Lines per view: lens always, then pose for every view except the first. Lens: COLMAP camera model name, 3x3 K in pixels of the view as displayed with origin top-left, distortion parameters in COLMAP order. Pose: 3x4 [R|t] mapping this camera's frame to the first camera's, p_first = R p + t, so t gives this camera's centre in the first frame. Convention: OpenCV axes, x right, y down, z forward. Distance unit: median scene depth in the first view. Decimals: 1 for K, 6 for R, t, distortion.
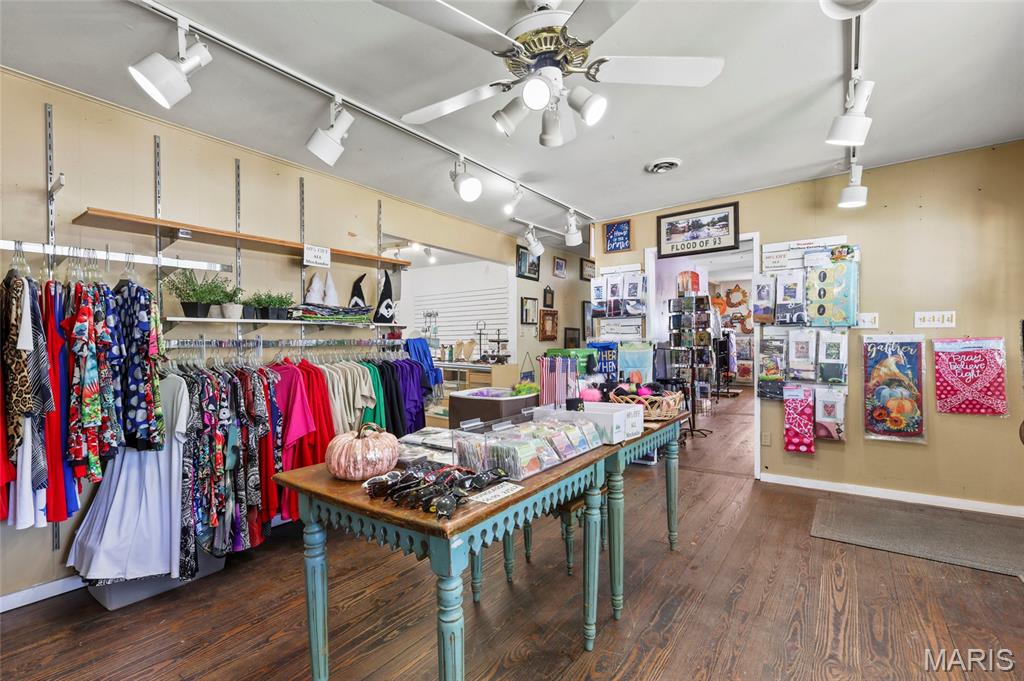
lens RADIAL K [[447.6, 0, 512.6], [0, 447.6, 335.3], [0, 0, 1]] dist [-0.000111, -0.000331]
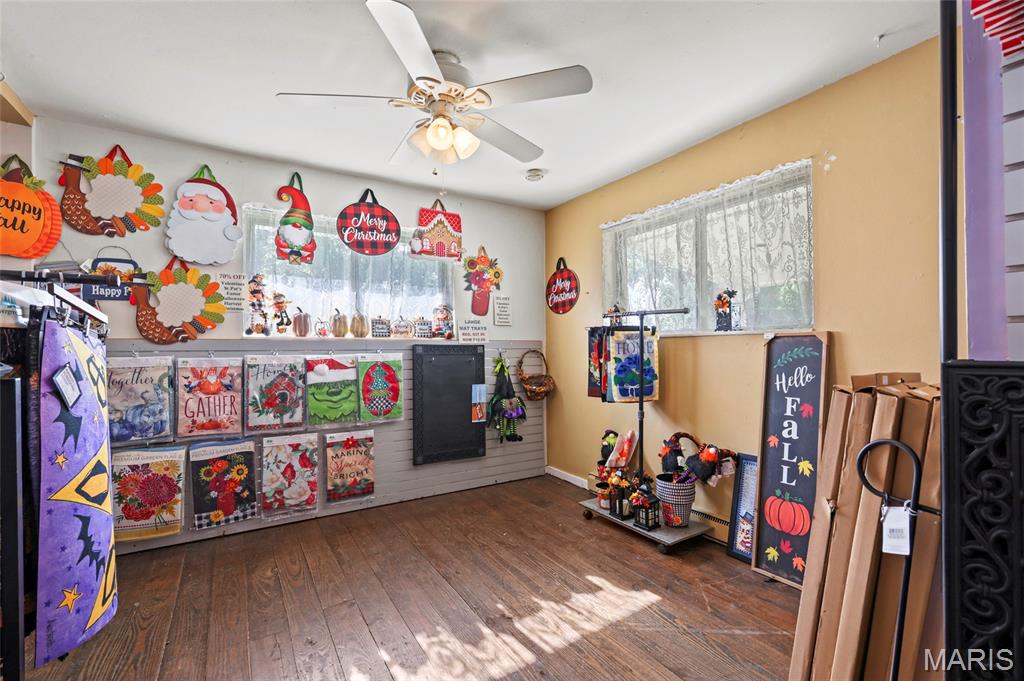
lens RADIAL K [[447.6, 0, 513.9], [0, 447.6, 345.8], [0, 0, 1]] dist [-0.000111, -0.000331]
pose [[0.364253, 0.017443, 0.931137, 0.355756], [0.002269, 0.999805, -0.019617, 0.003137], [-0.931297, 0.009258, 0.364142, 0.712107]]
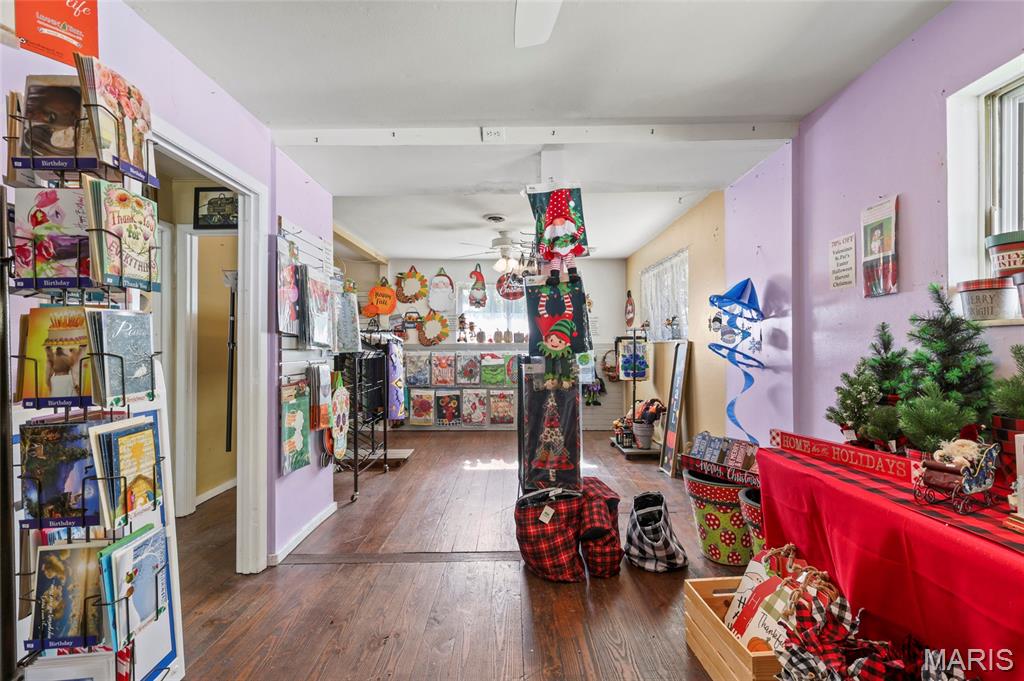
lens RADIAL K [[447.6, 0, 512.1], [0, 447.6, 348.0], [0, 0, 1]] dist [-0.000111, -0.000331]
pose [[0.801387, 0.011379, 0.598038, 0.247155], [-0.008629, 0.999935, -0.007464, 0.002564], [-0.598084, 0.000821, 0.801433, 0.430217]]
